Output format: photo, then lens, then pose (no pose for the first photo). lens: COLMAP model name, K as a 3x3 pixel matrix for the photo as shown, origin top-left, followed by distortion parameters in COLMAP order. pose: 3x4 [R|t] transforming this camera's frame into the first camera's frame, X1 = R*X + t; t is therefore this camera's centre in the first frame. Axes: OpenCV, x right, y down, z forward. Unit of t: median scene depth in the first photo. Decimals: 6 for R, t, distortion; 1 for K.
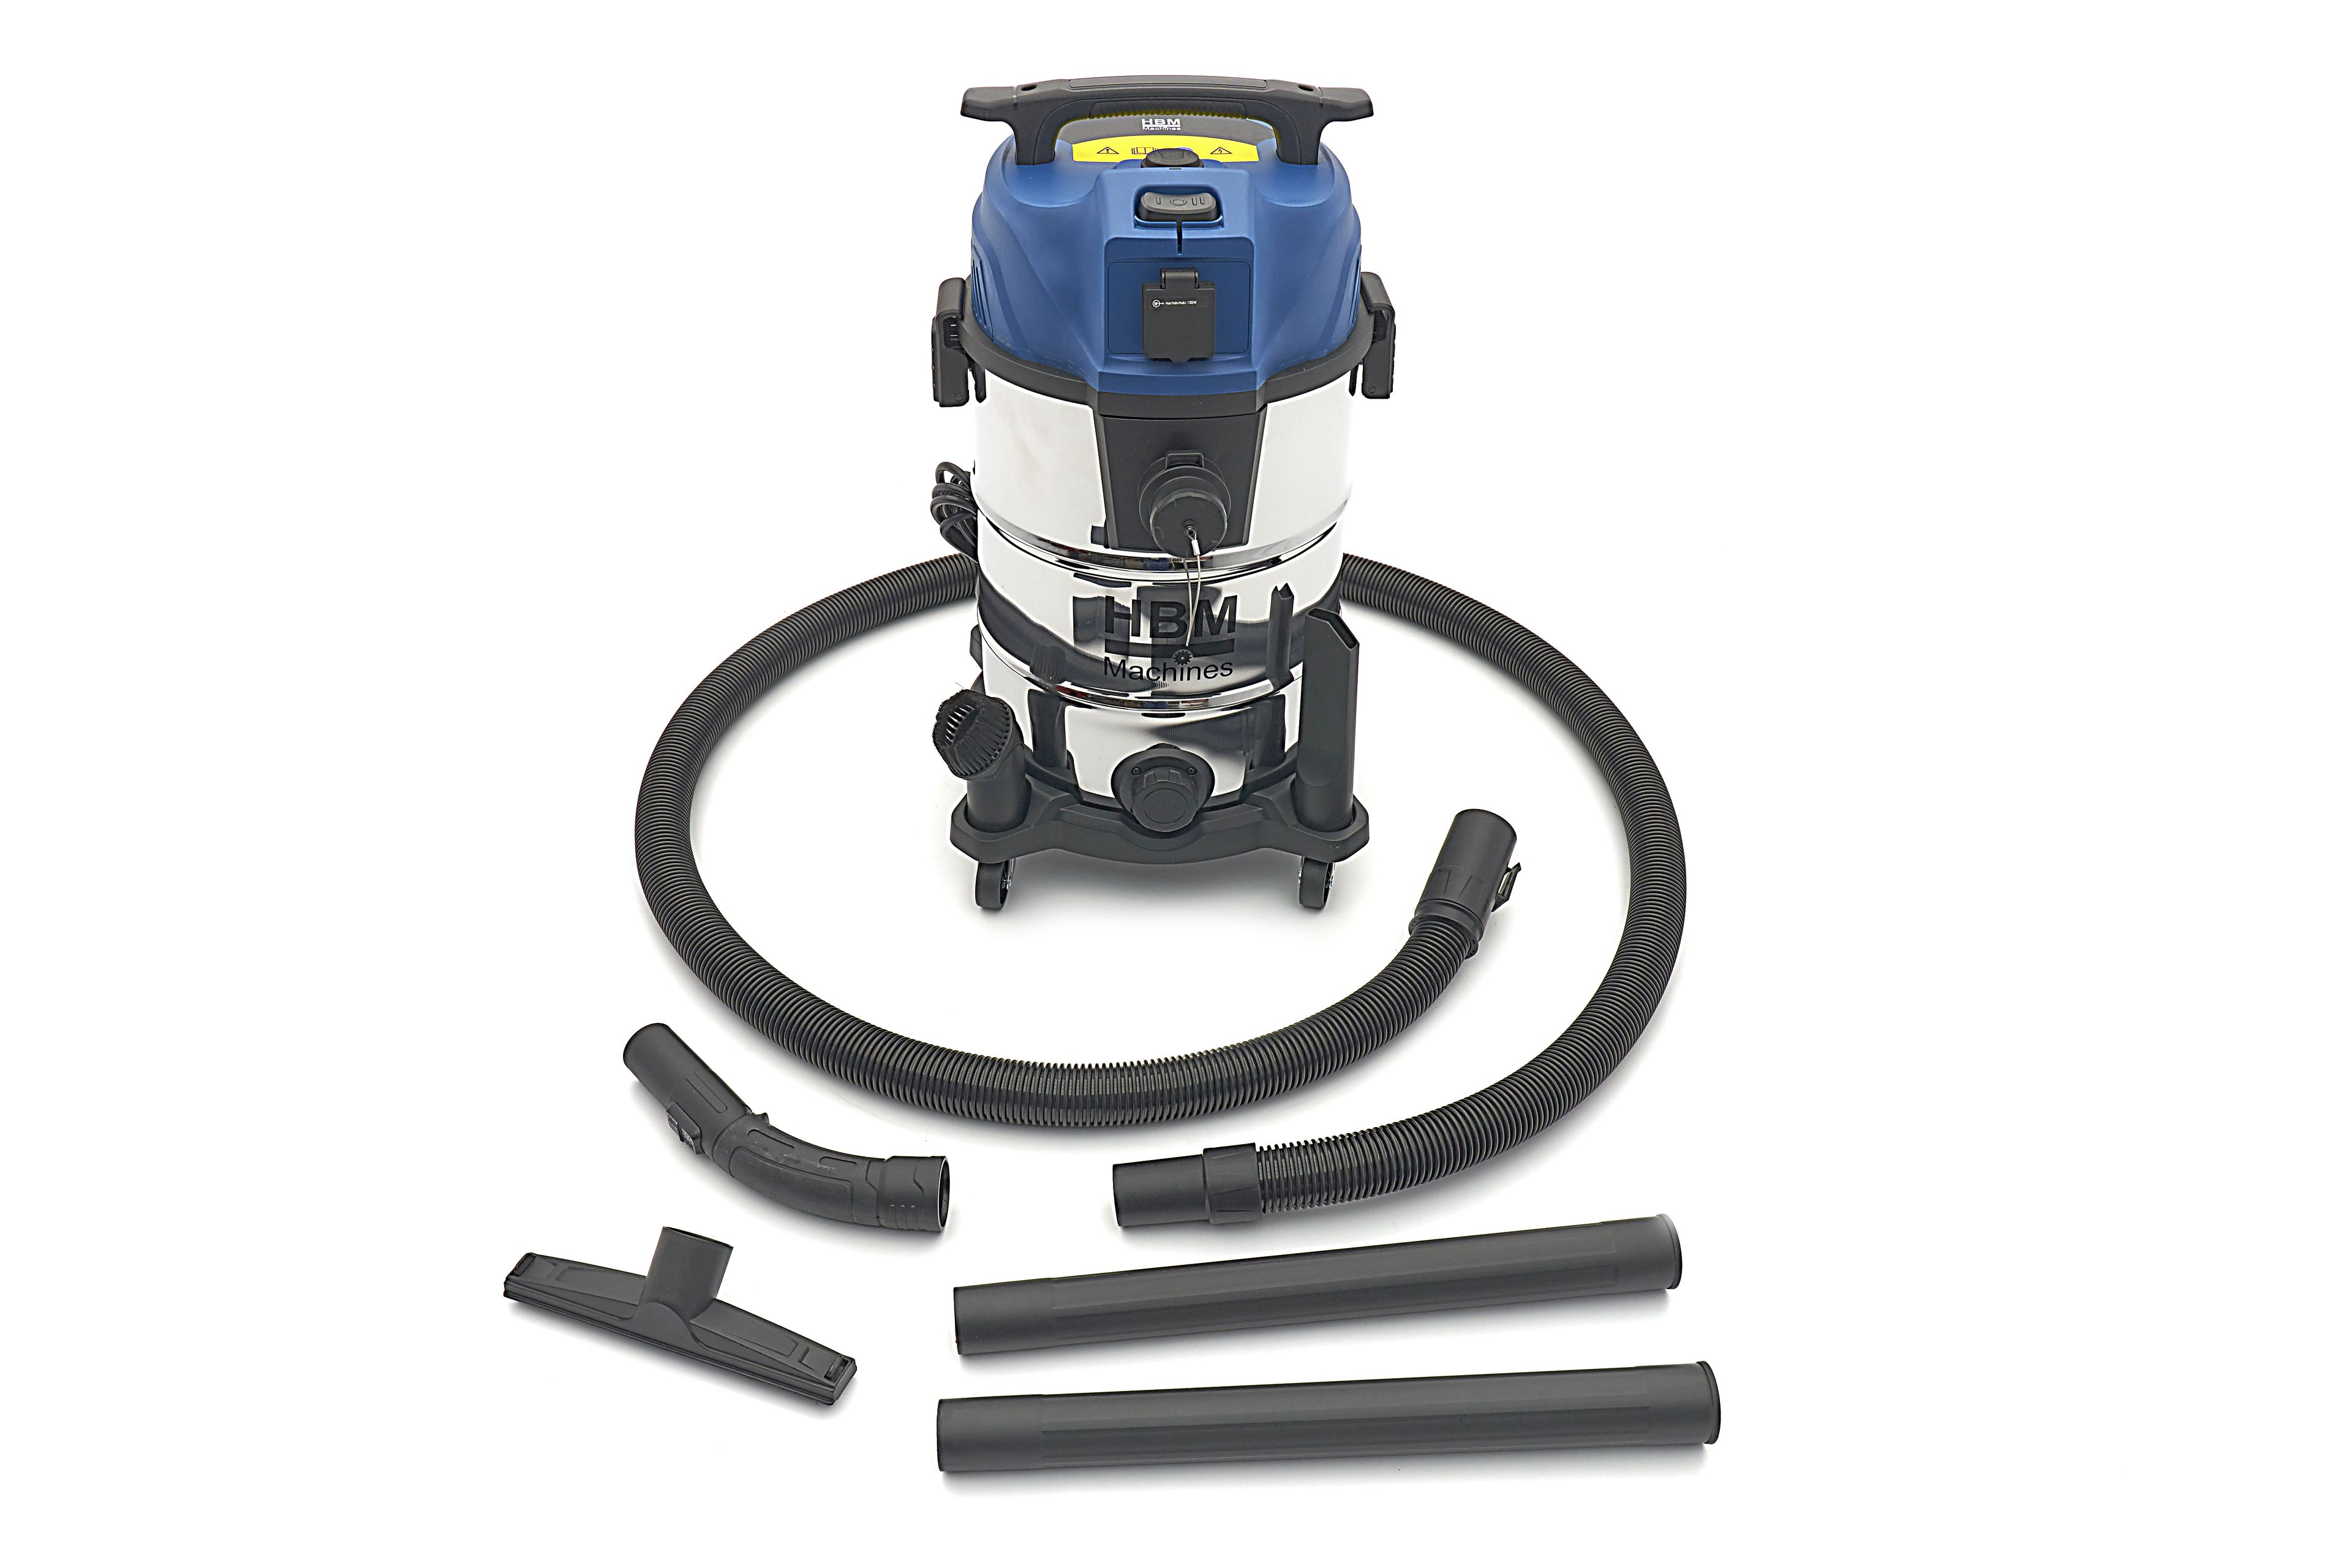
lens RADIAL K [[1866.1, 0, 1182.2], [0, 1866.1, 785.1], [0, 0, 1]] dist [-0.016588, -0.001641]
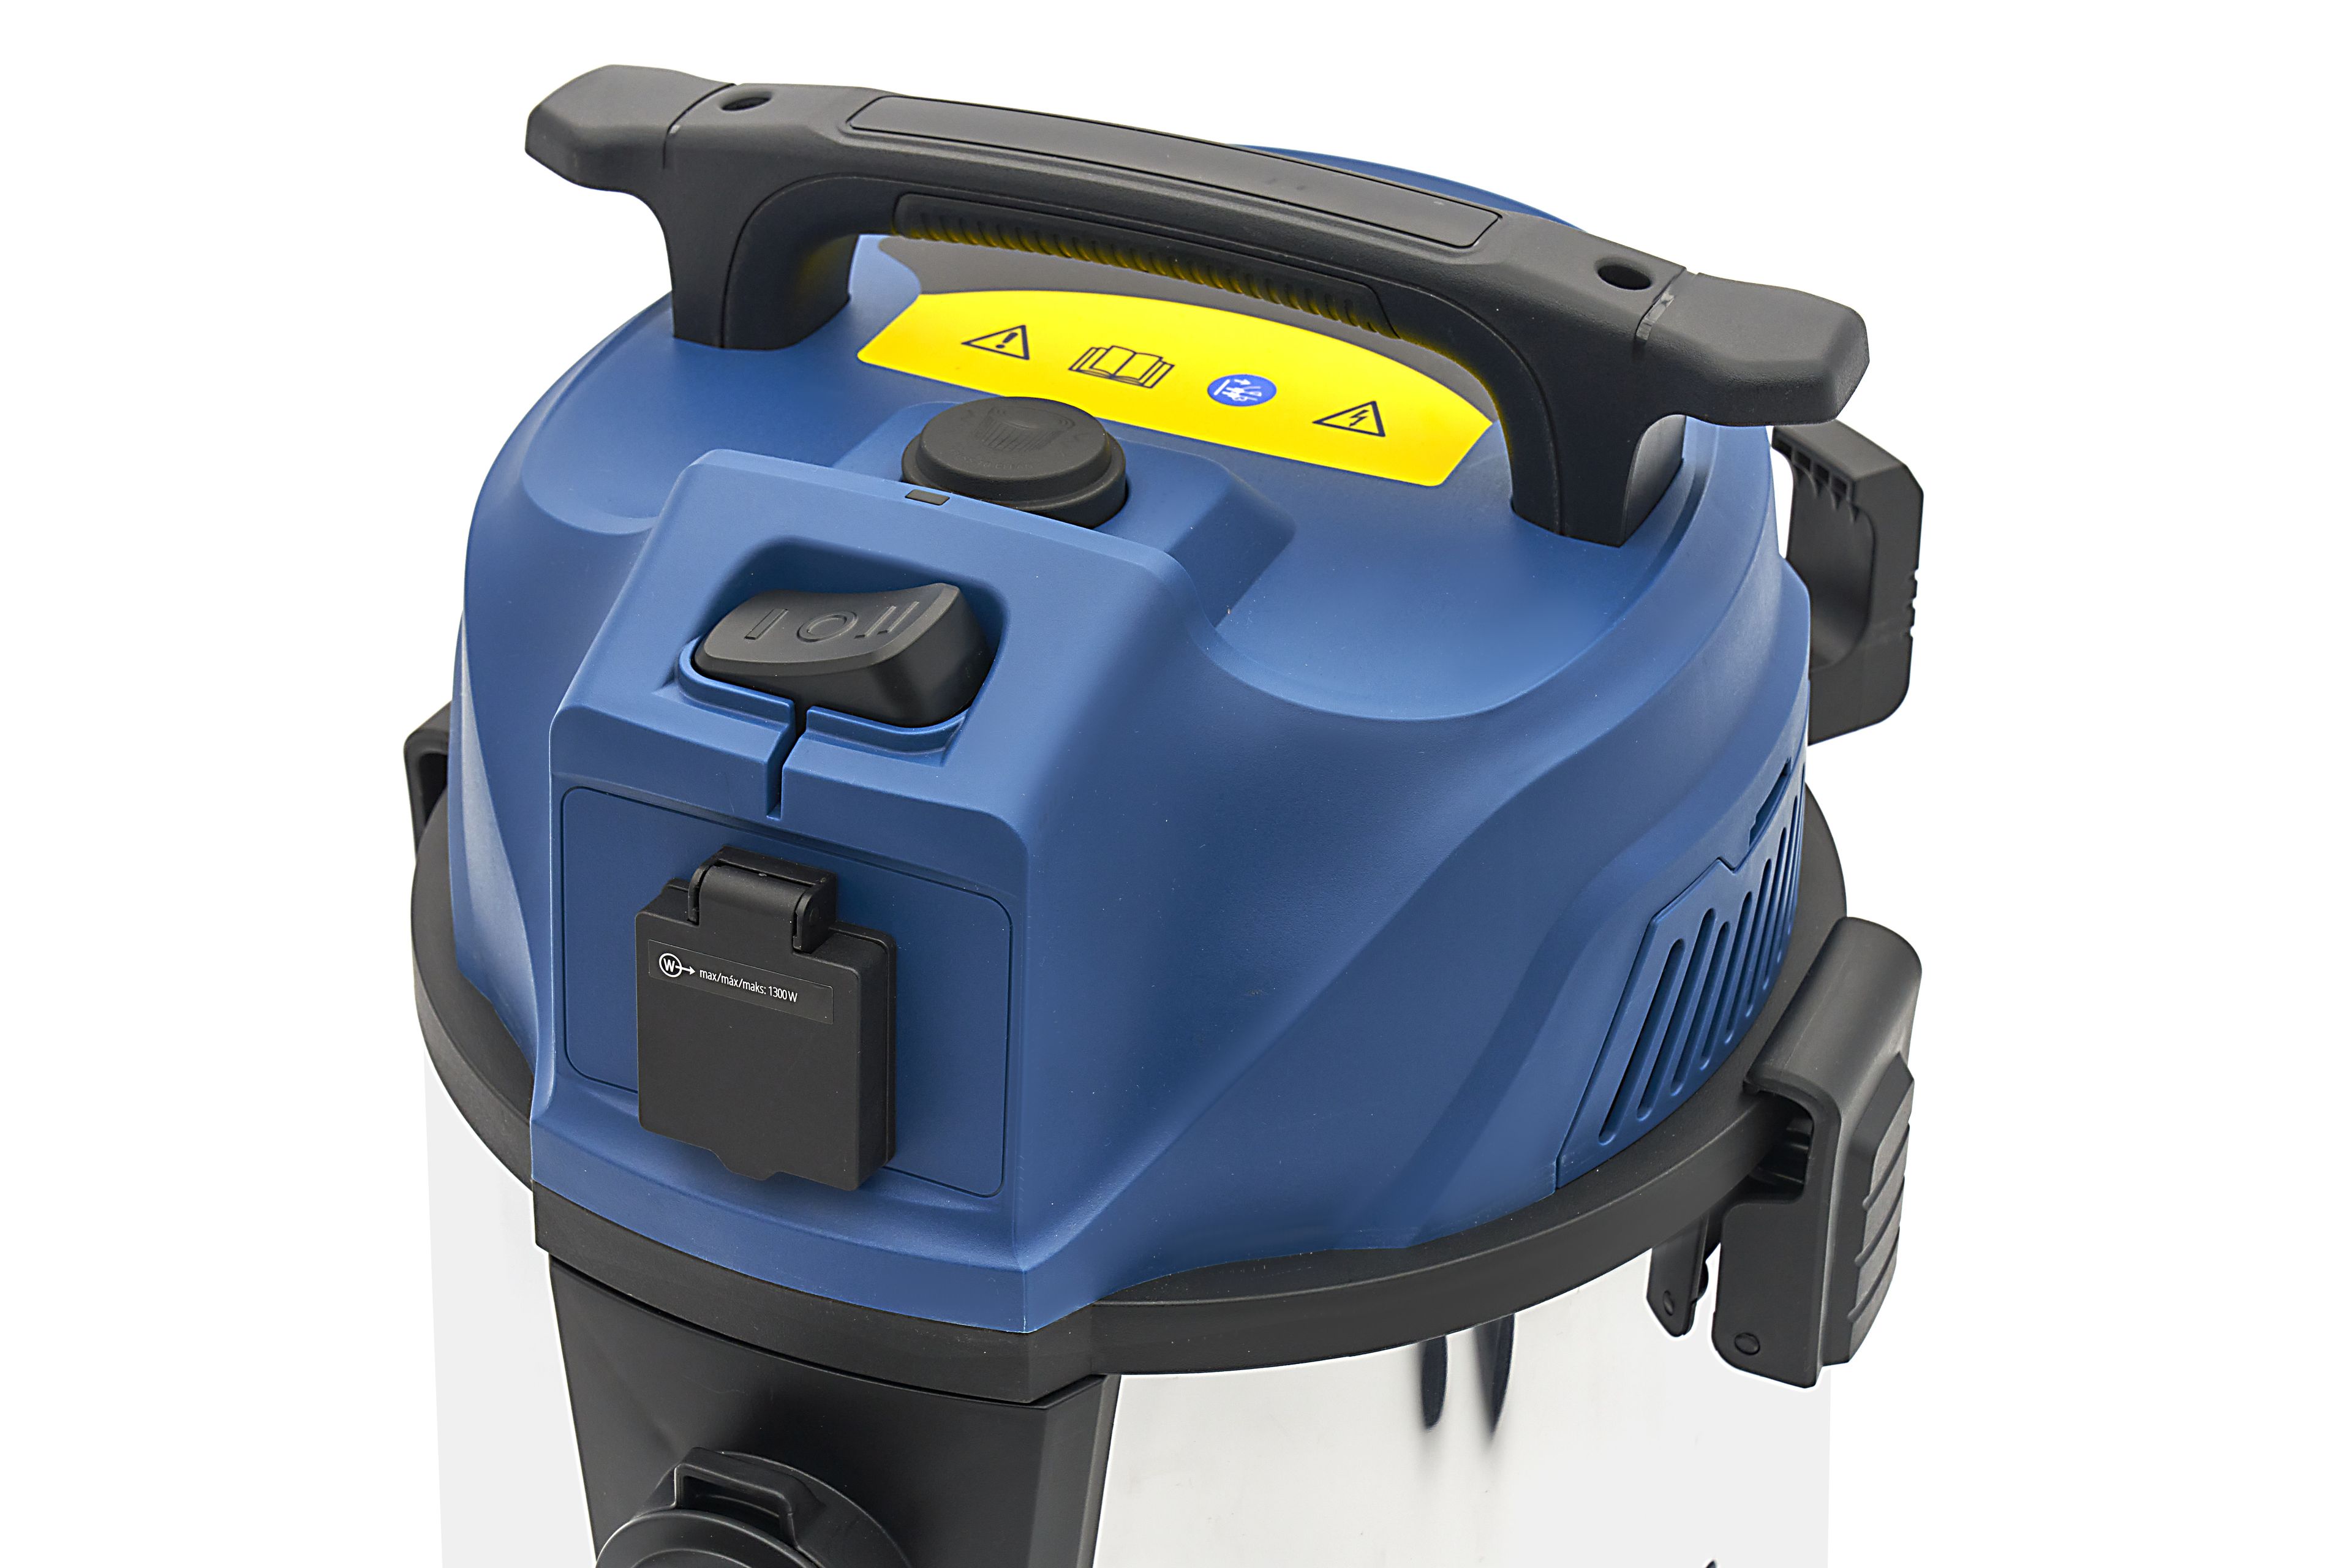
lens RADIAL K [[4086.6, 0, 1187.6], [0, 4086.6, 781.8], [0, 0, 1]] dist [-0.041358, 0.000000]
pose [[0.884261, 0.236848, -0.402474, 0.265952], [-0.276758, 0.959971, -0.043132, -0.256023], [0.376148, 0.149528, 0.914415, 0.433175]]
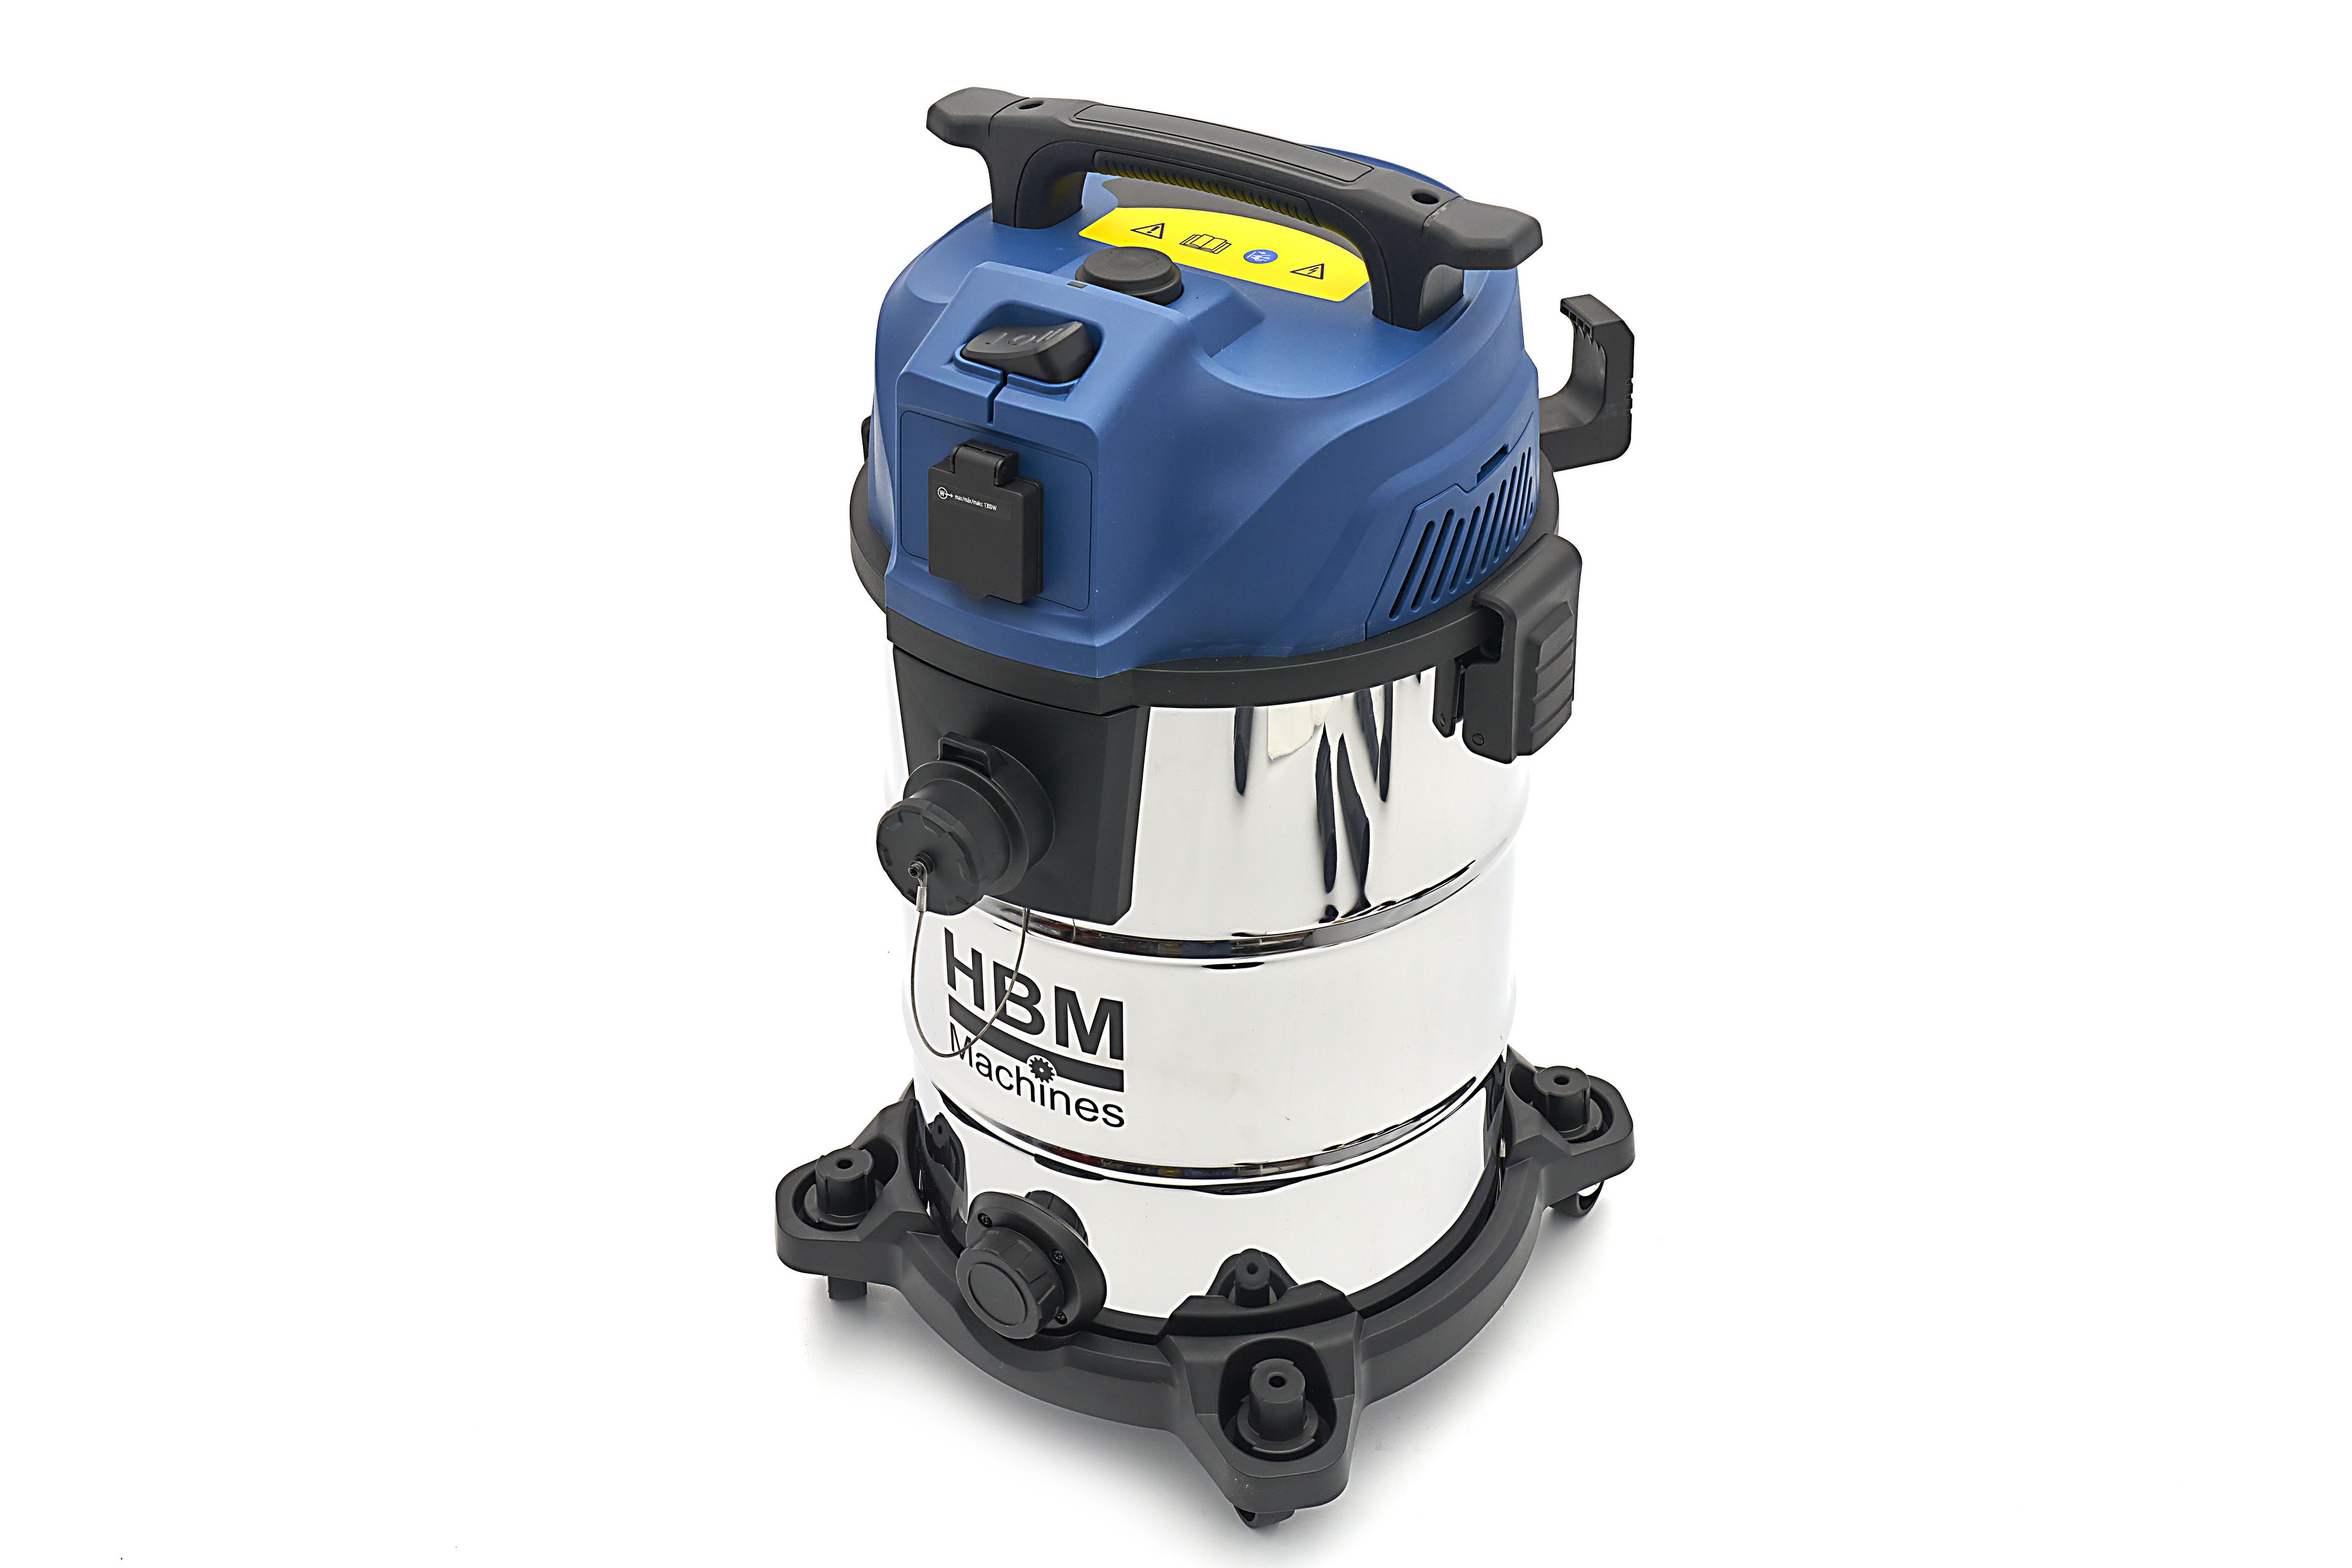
lens RADIAL K [[2933.1, 0, 1178.8], [0, 2933.1, 788.6], [0, 0, 1]] dist [-0.013332, 0.000000]
pose [[0.799639, 0.304223, -0.517712, 0.514837], [-0.340346, 0.939923, 0.026640, -0.201596], [0.494714, 0.154899, 0.855140, 0.227955]]
